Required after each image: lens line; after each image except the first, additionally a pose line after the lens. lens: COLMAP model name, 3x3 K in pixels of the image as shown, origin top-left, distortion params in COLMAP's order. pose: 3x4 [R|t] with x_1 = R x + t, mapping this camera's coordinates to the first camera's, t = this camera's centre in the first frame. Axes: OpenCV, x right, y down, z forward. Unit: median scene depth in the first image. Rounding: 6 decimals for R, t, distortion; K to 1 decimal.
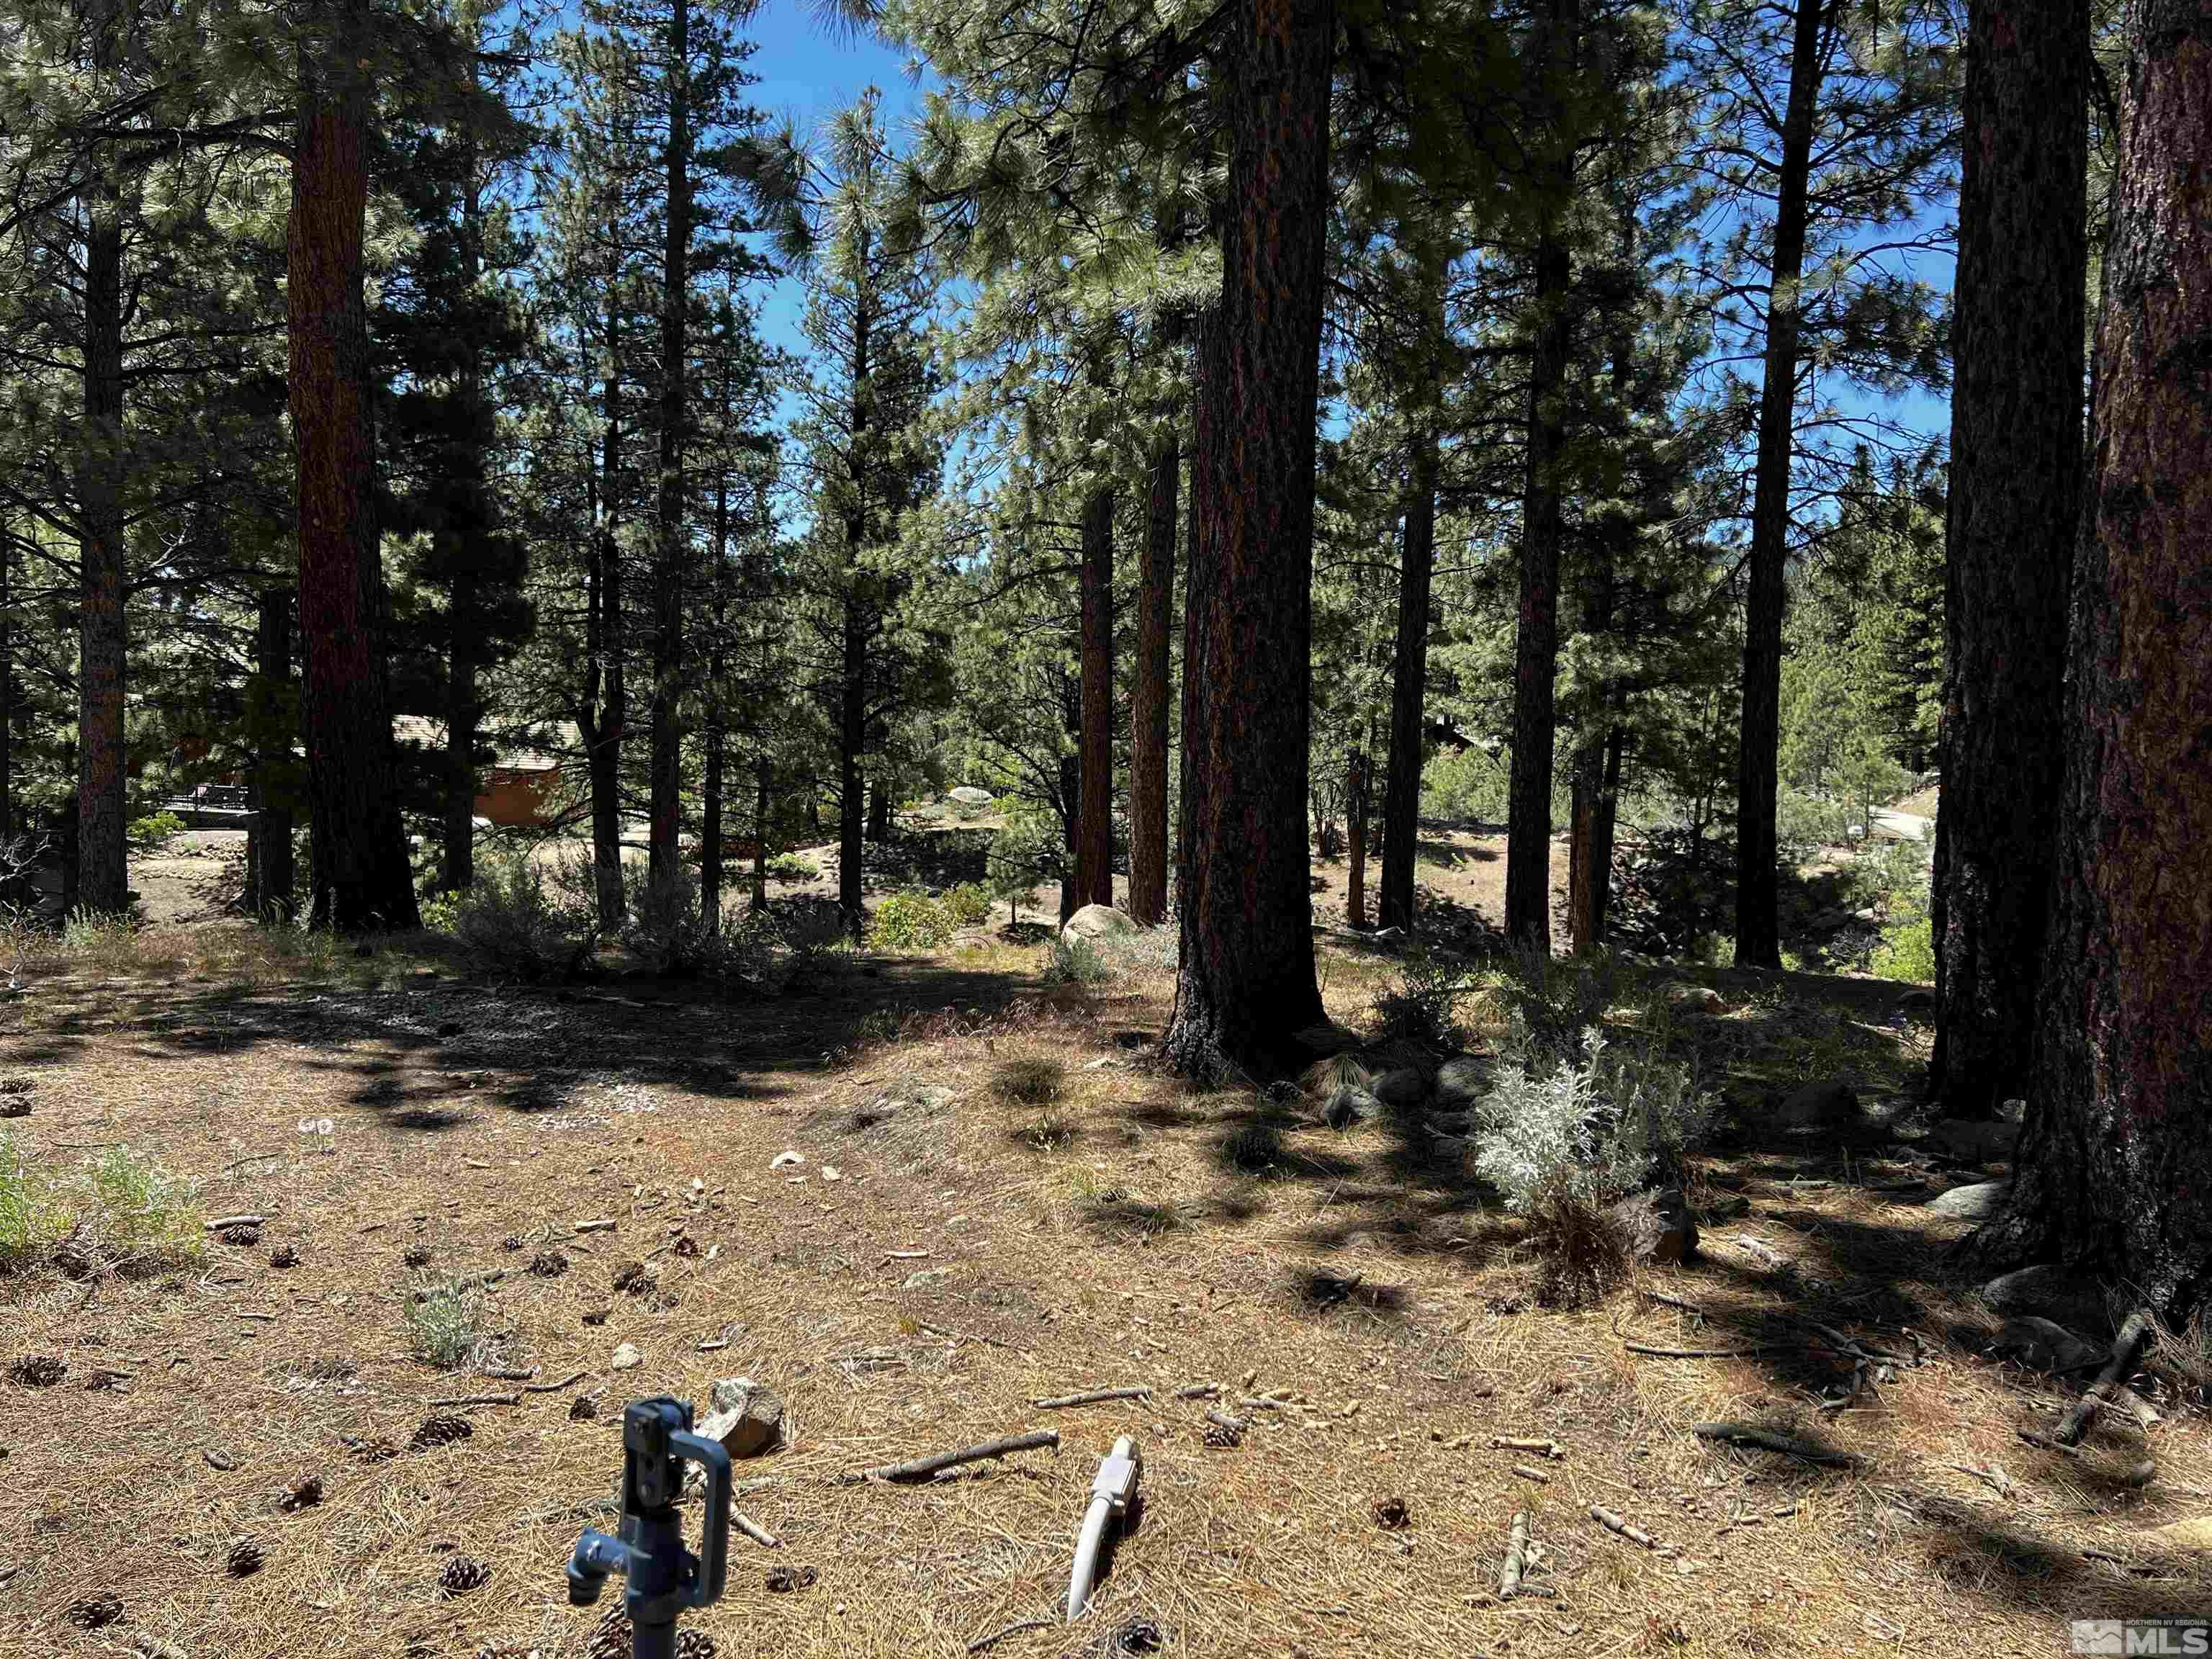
lens RADIAL K [[1646.8, 0, 1113.1], [0, 1646.8, 832.0], [0, 0, 1]] dist [0.064712, -0.077651]
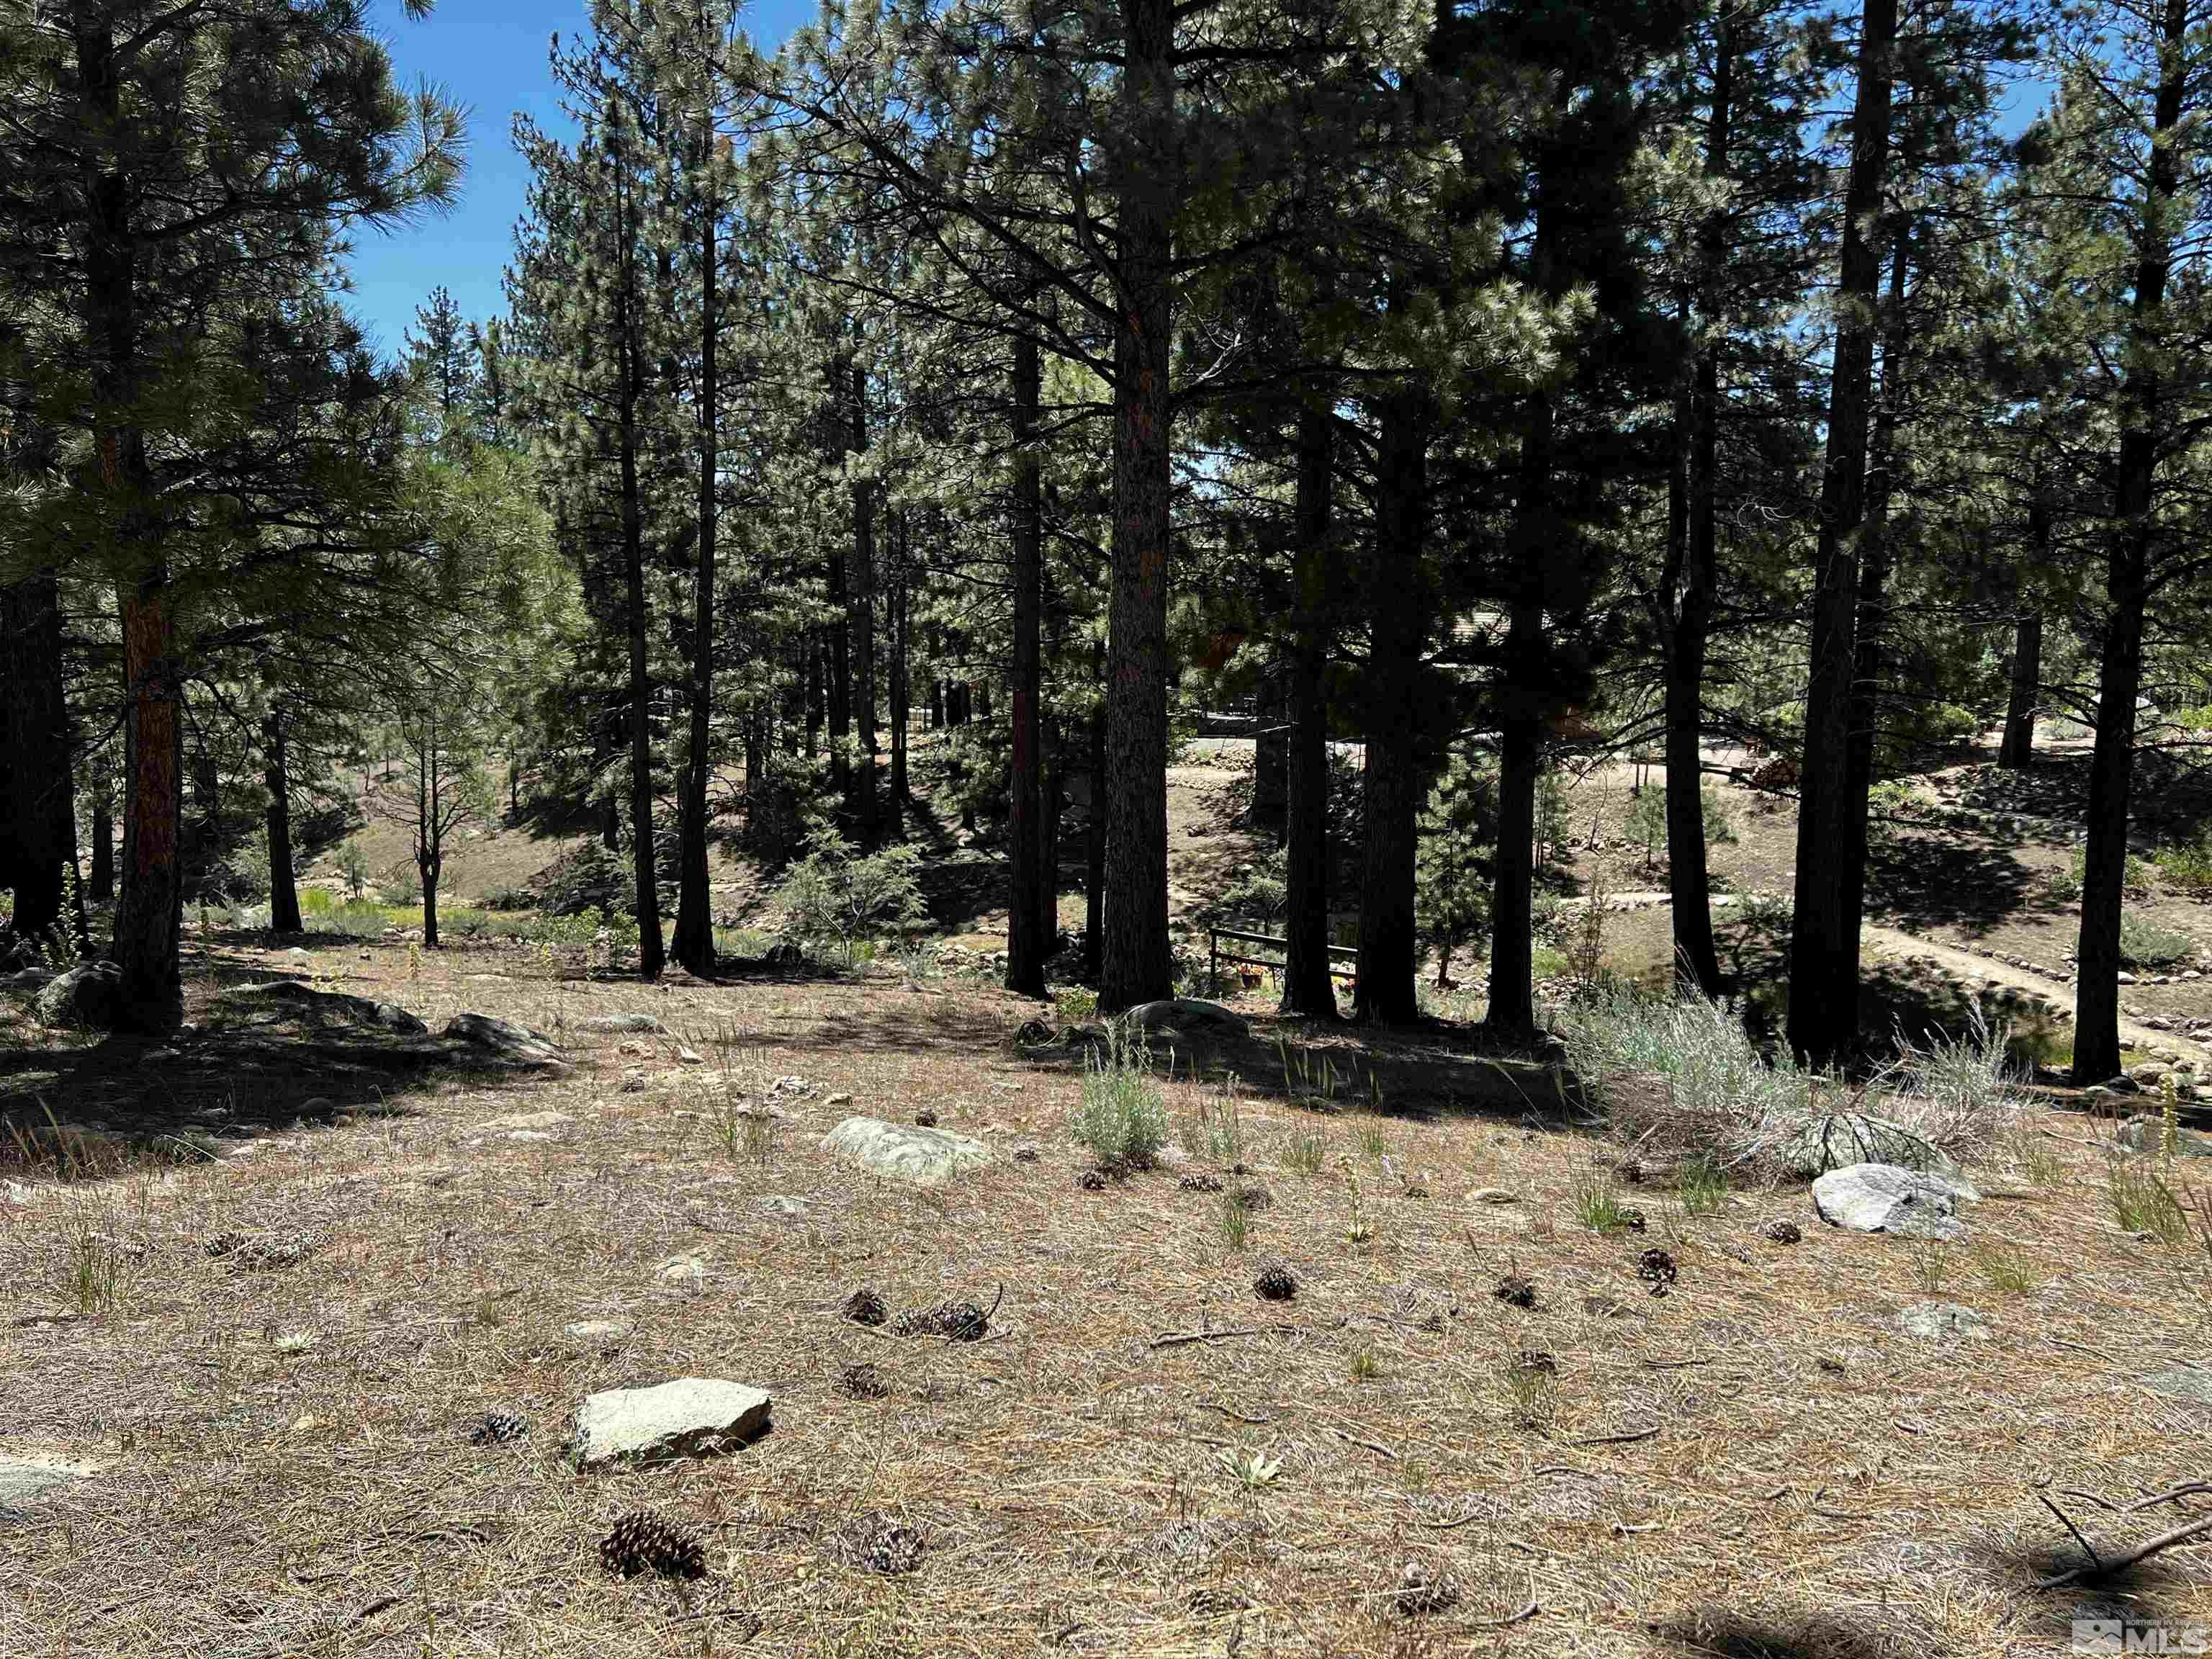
lens RADIAL K [[1646.8, 0, 1130.5], [0, 1646.8, 815.4], [0, 0, 1]] dist [0.064712, -0.077651]
pose [[0.858385, 0.039861, -0.511455, -0.864623], [-0.015444, 0.998533, 0.051902, -0.049764], [0.512773, -0.036653, 0.857741, 1.383773]]
